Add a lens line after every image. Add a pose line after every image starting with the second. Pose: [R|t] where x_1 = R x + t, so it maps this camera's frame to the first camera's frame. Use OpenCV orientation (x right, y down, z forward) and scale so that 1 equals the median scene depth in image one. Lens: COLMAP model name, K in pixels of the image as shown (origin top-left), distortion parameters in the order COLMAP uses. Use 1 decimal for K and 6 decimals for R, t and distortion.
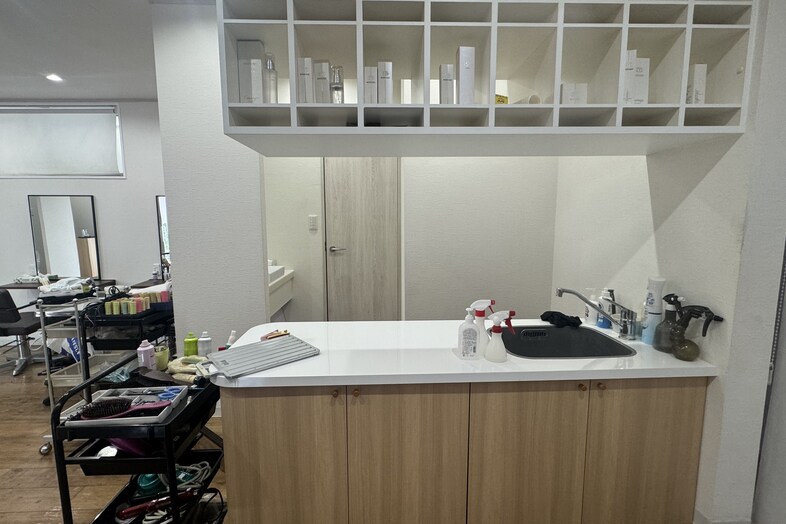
lens RADIAL K [[369.5, 0, 390.7], [0, 369.5, 261.3], [0, 0, 1]] dist [-0.001828, 0.000023]
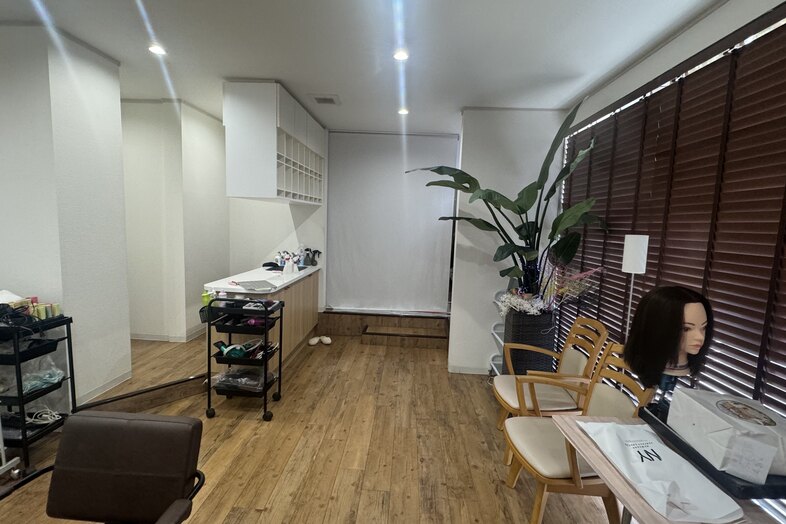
lens RADIAL K [[369.5, 0, 390.7], [0, 369.5, 261.3], [0, 0, 1]] dist [-0.001828, 0.000023]
pose [[0.094201, -0.098463, 0.990672, -1.646067], [0.085705, 0.992205, 0.090466, -0.023307], [-0.991857, 0.076384, 0.101905, -0.060261]]
